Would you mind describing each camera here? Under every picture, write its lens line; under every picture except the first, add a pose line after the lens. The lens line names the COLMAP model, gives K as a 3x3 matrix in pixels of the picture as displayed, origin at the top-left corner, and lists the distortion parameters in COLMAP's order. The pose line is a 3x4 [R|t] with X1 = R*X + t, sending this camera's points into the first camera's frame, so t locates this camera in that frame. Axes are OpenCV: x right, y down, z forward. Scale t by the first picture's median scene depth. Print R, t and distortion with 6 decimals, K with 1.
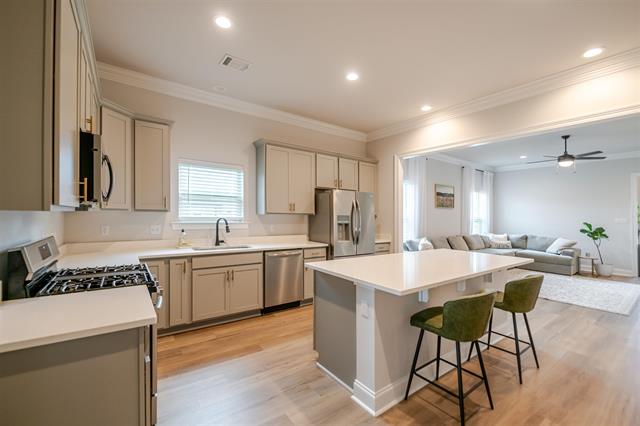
lens RADIAL K [[271.4, 0, 320.0], [0, 271.4, 209.5], [0, 0, 1]] dist [0.006603, -0.000515]
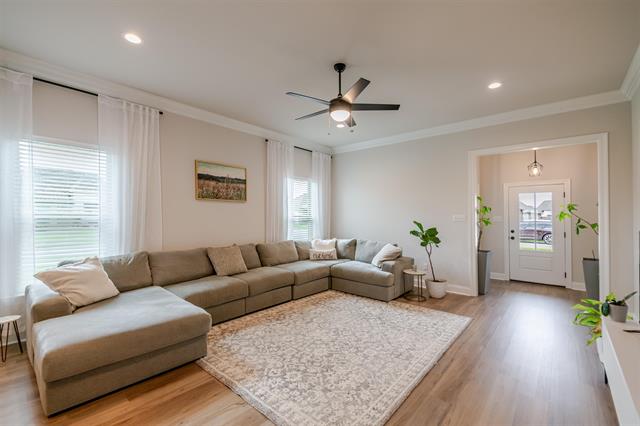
lens RADIAL K [[271.4, 0, 320.5], [0, 271.4, 208.9], [0, 0, 1]] dist [0.006603, -0.000515]
pose [[0.978561, -0.004190, 0.205913, 0.594434], [0.005474, 0.999969, -0.005670, 0.019306], [-0.205883, 0.006675, 0.978554, 0.372953]]
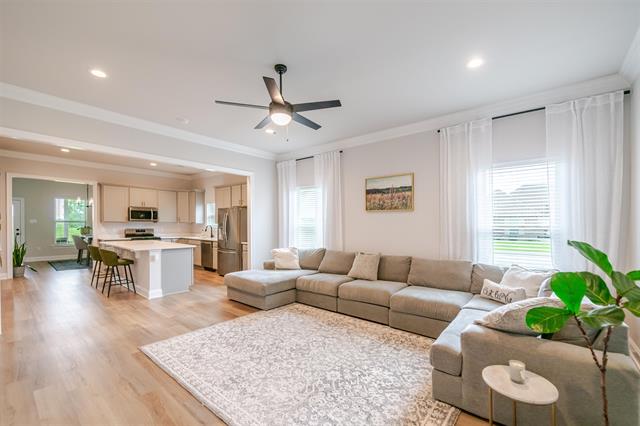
lens RADIAL K [[267.6, 0, 325.6], [0, 267.6, 228.6], [0, 0, 1]] dist [-0.011649, -0.001249]
pose [[0.253168, -0.000402, -0.967422, 1.121512], [0.013994, 0.999897, 0.003247, 0.034606], [0.967321, -0.014360, 0.253148, 0.749766]]
